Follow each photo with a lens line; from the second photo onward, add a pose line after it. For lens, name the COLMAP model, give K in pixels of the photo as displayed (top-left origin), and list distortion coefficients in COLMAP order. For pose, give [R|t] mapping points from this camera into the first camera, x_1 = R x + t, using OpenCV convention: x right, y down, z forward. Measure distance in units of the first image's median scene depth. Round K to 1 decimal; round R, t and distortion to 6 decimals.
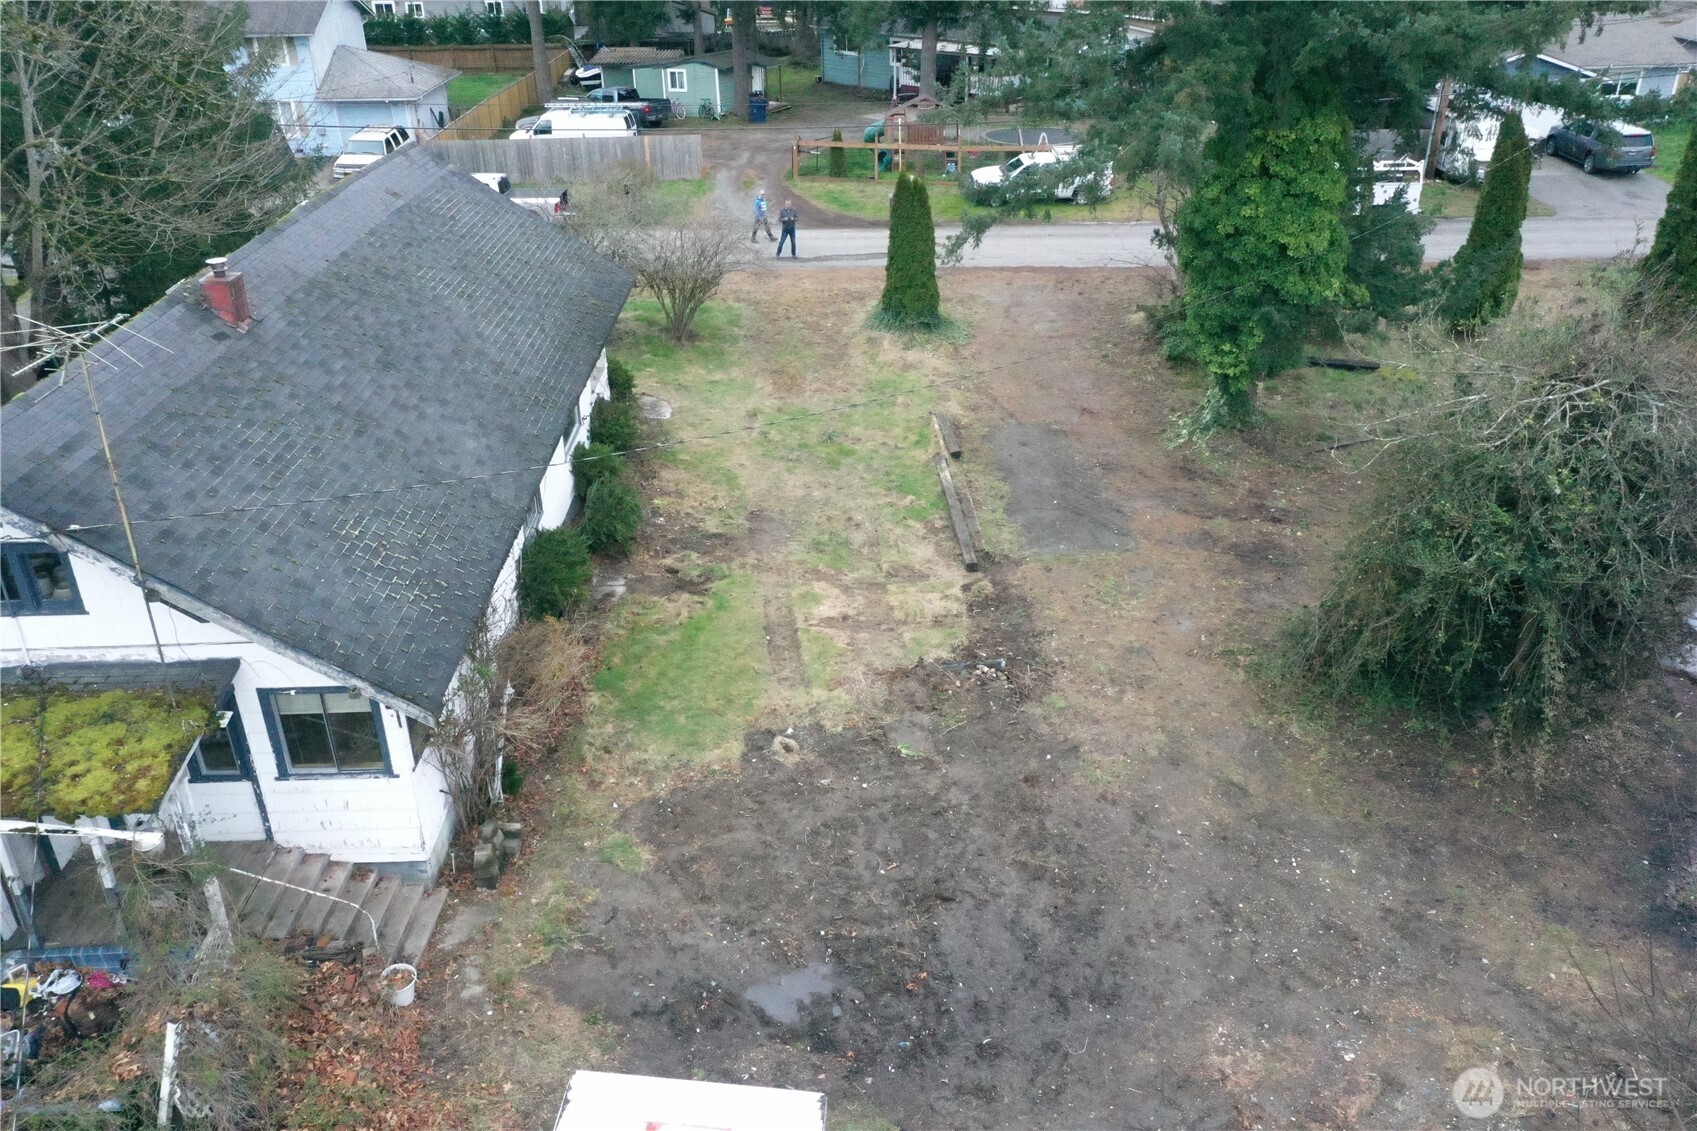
lens RADIAL K [[1340.4, 0, 848.5], [0, 1340.4, 565.5], [0, 0, 1]] dist [0.006699, 0.009214]
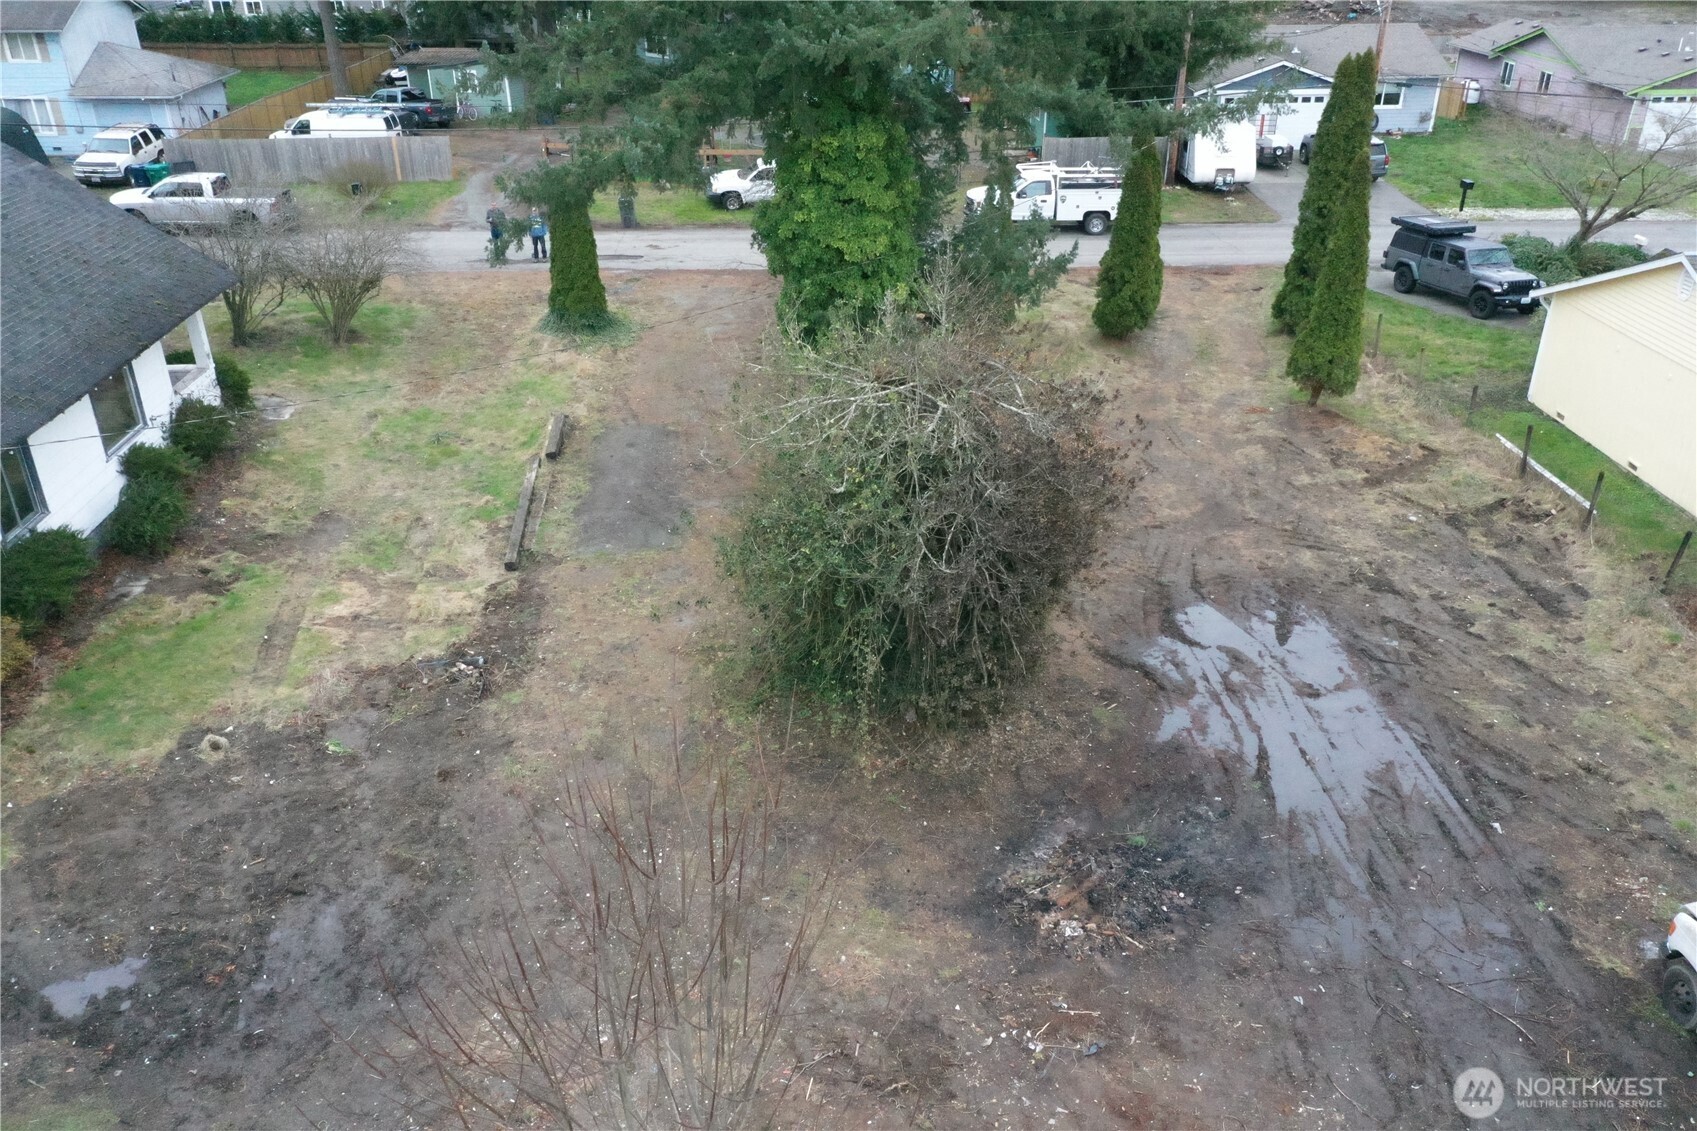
lens RADIAL K [[1340.4, 0, 848.5], [0, 1340.4, 565.5], [0, 0, 1]] dist [0.006699, 0.009214]
pose [[0.999379, -0.003646, 0.035047, 0.323444], [0.003707, 0.999992, -0.001684, 0.003347], [-0.035040, 0.001813, 0.999384, -0.020288]]
